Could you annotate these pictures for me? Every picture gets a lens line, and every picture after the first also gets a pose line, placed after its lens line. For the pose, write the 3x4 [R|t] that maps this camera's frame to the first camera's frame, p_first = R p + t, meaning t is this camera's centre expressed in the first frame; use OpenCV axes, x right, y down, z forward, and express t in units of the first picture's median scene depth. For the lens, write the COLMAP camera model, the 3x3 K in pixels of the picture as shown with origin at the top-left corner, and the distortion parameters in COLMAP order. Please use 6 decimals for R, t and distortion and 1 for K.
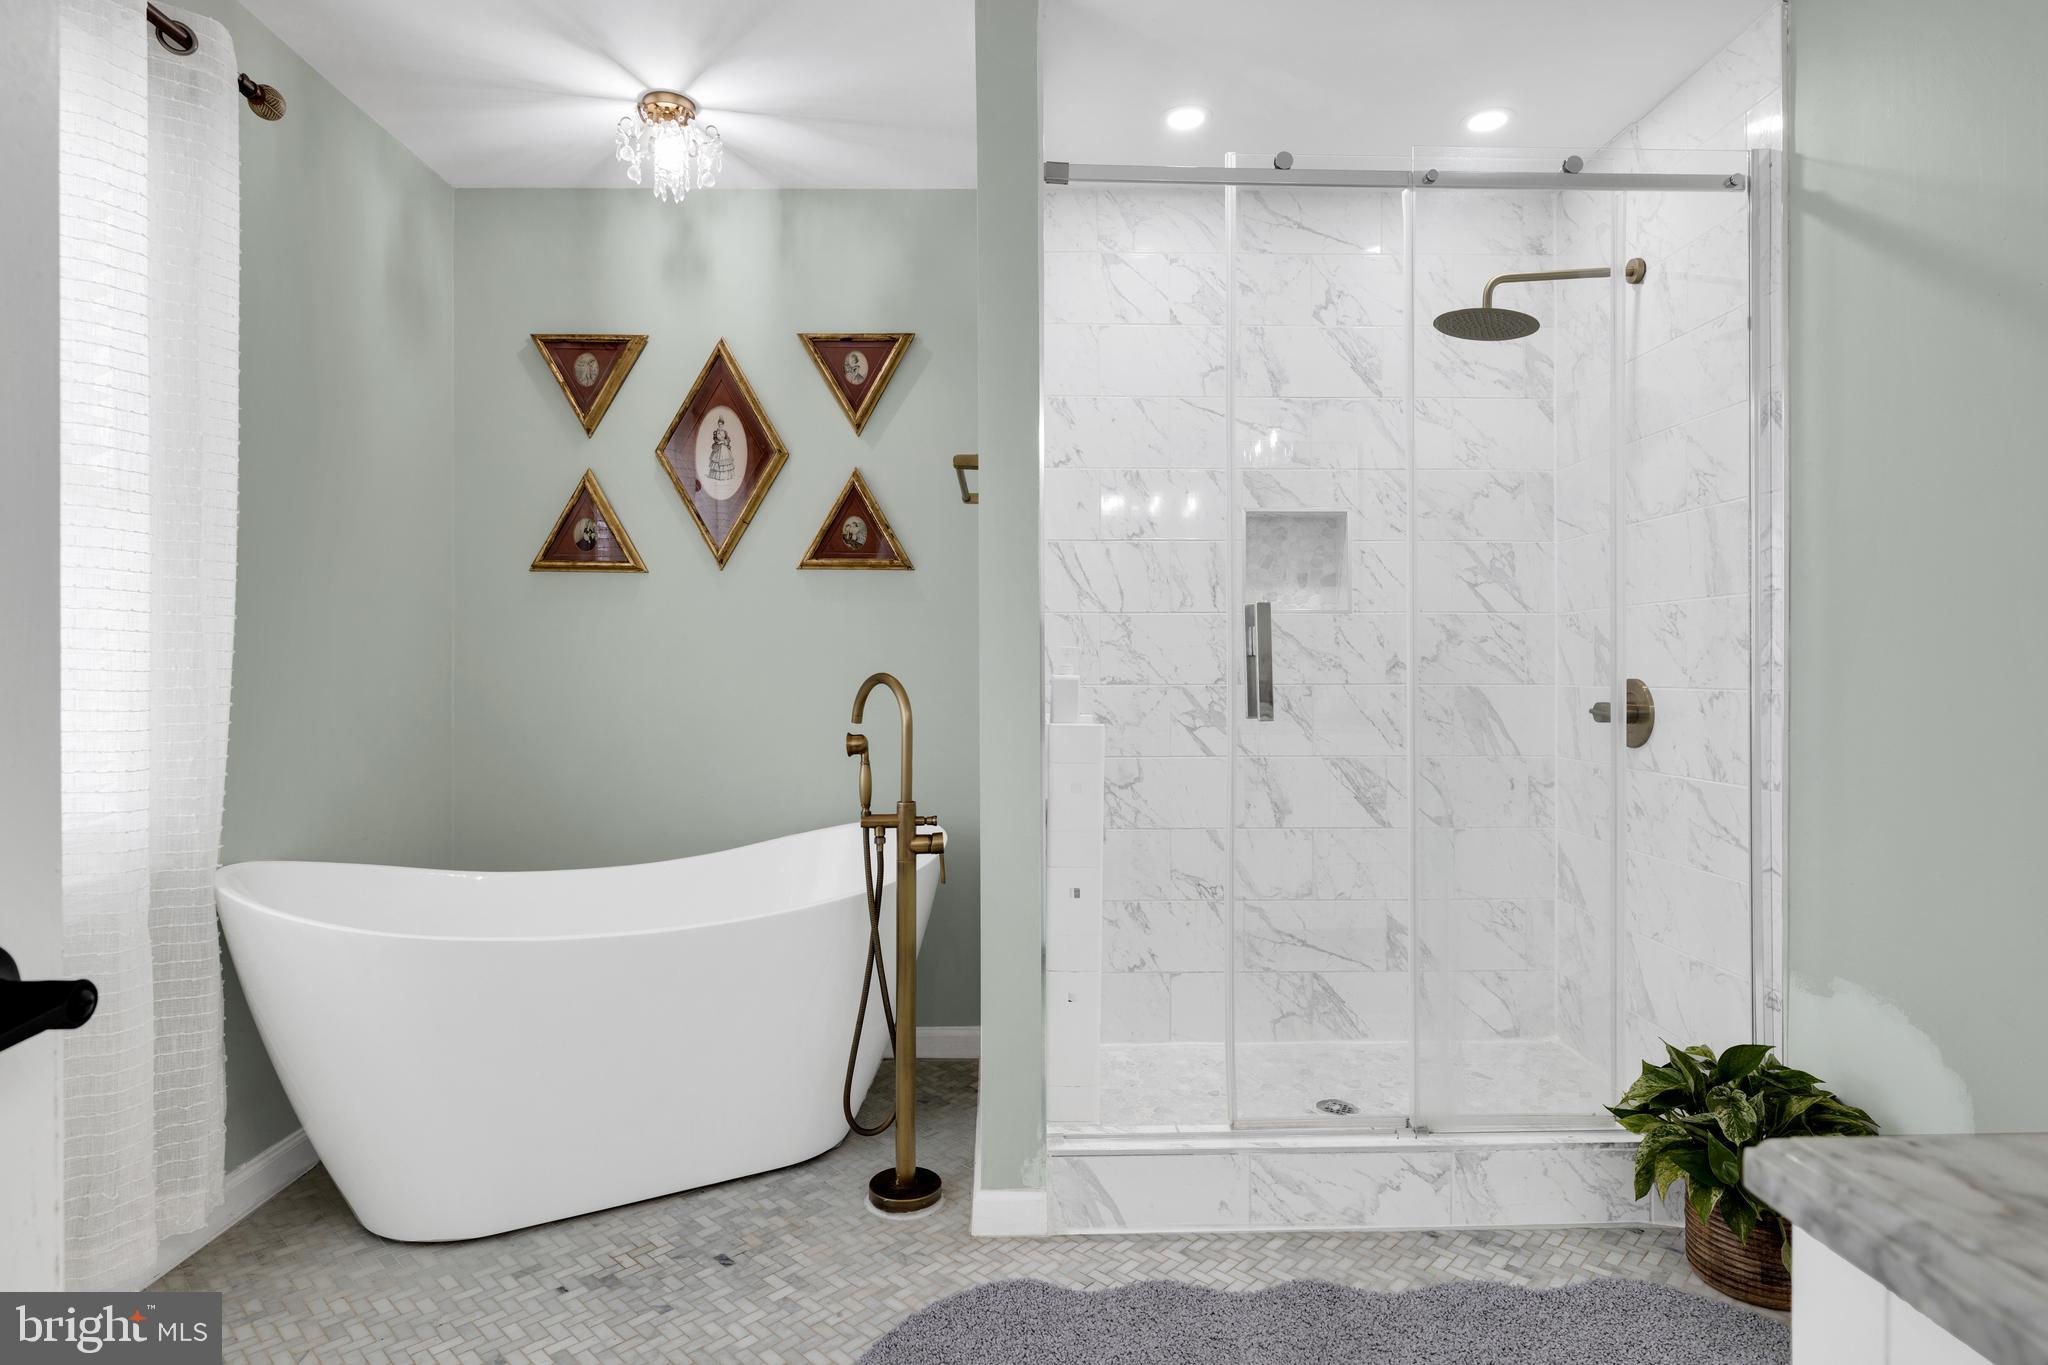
lens RADIAL K [[1095.4, 0, 1024.0], [0, 1095.4, 682.5], [0, 0, 1]] dist [-0.003126, 0.000371]
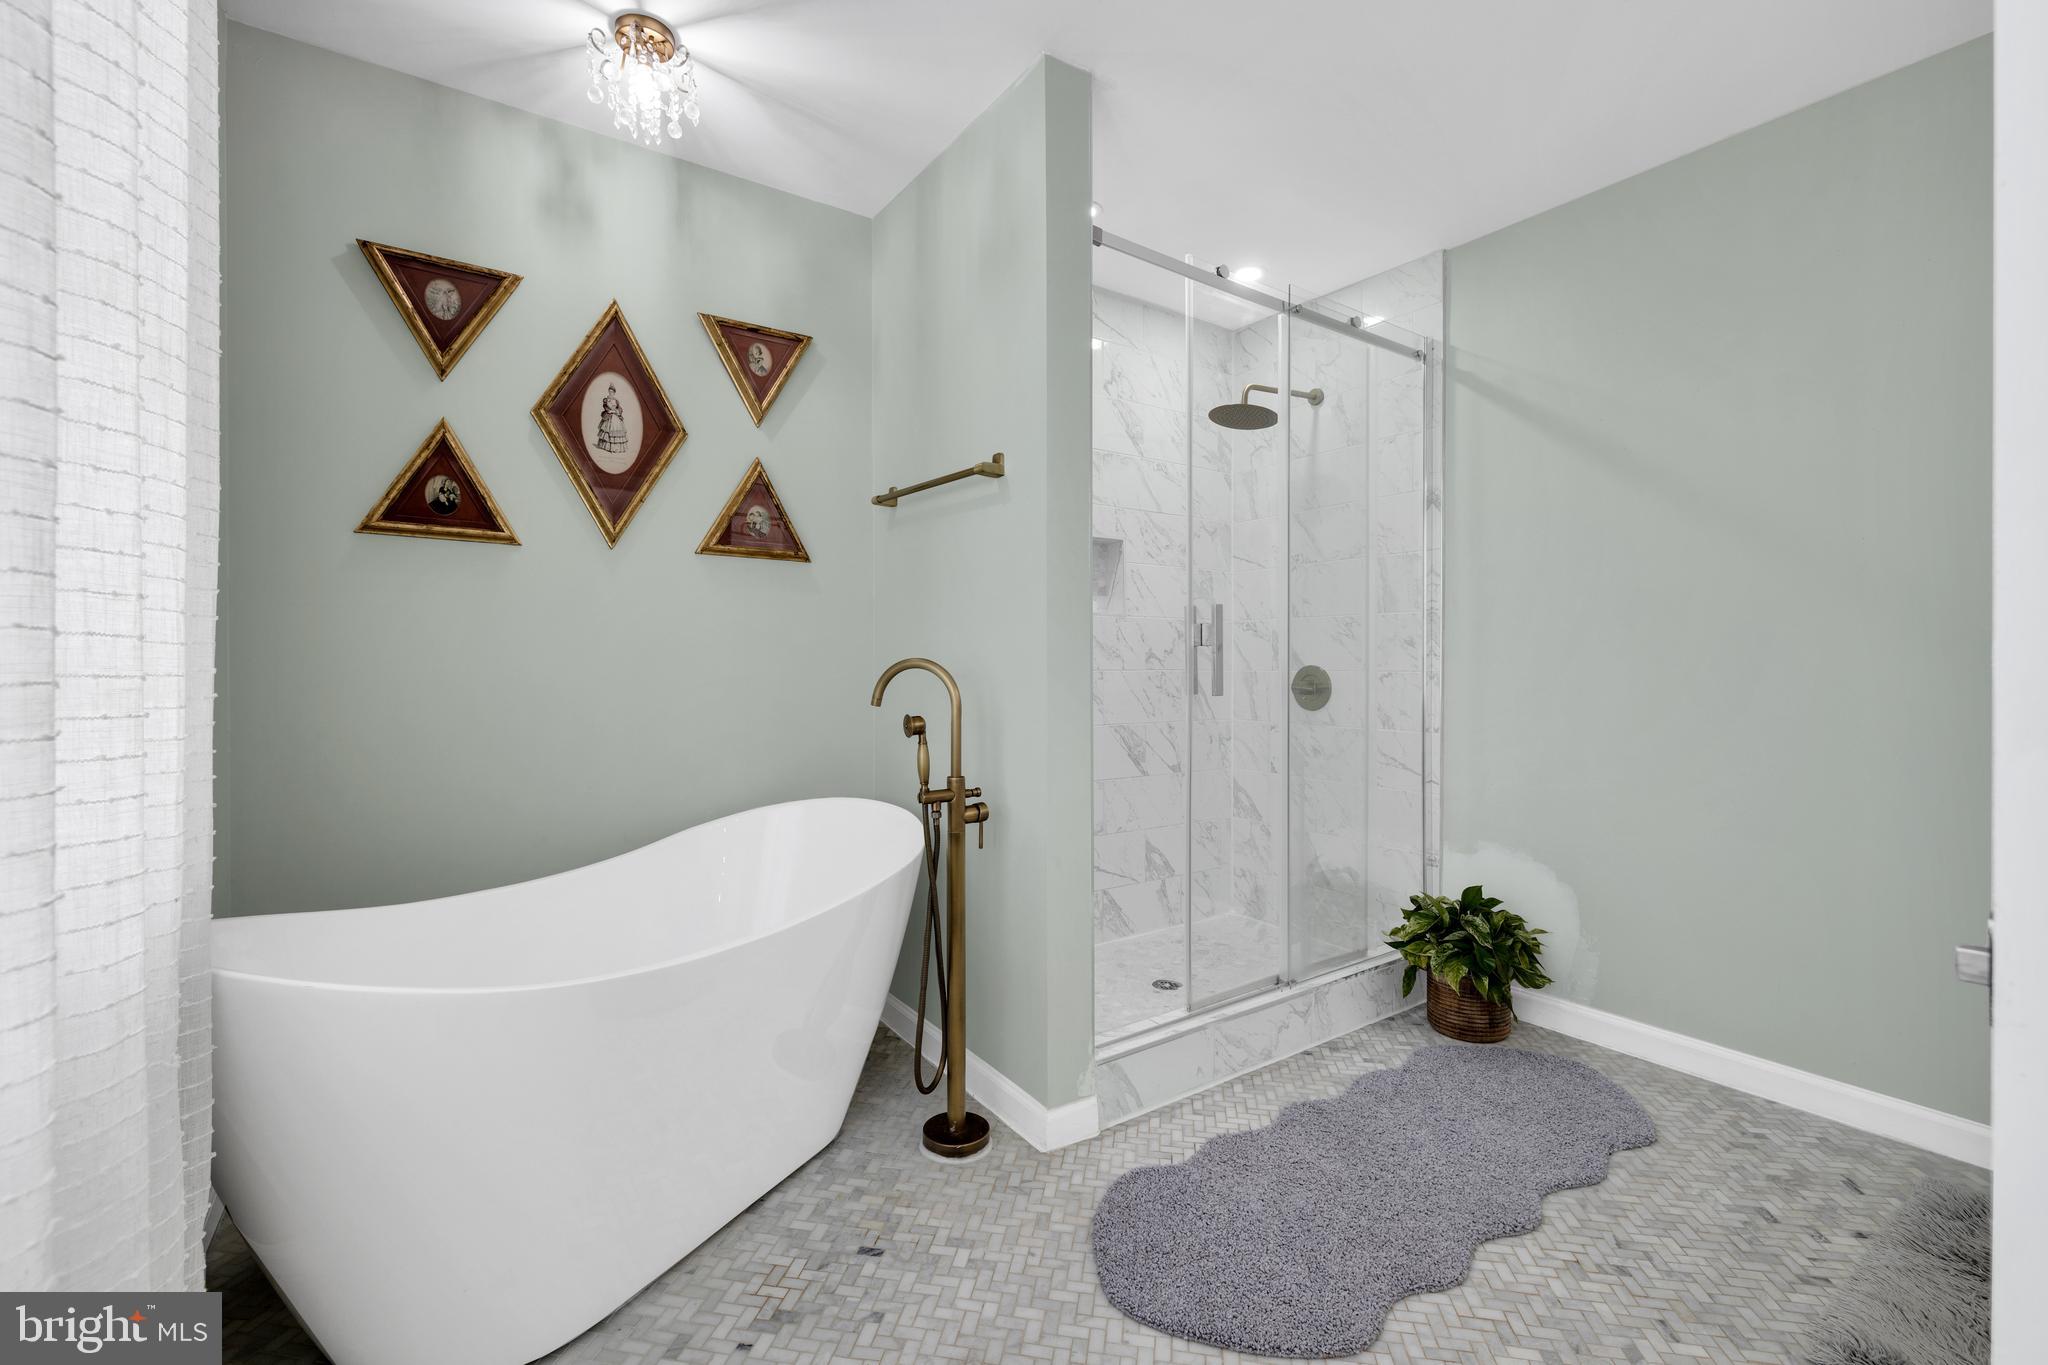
lens RADIAL K [[881.2, 0, 1038.5], [0, 881.2, 681.3], [0, 0, 1]] dist [-0.000079, -0.000062]
pose [[0.828807, -0.009279, 0.559458, -0.470211], [0.005064, 0.999946, 0.009083, 0.005999], [-0.559512, -0.004695, 0.828809, 0.207534]]
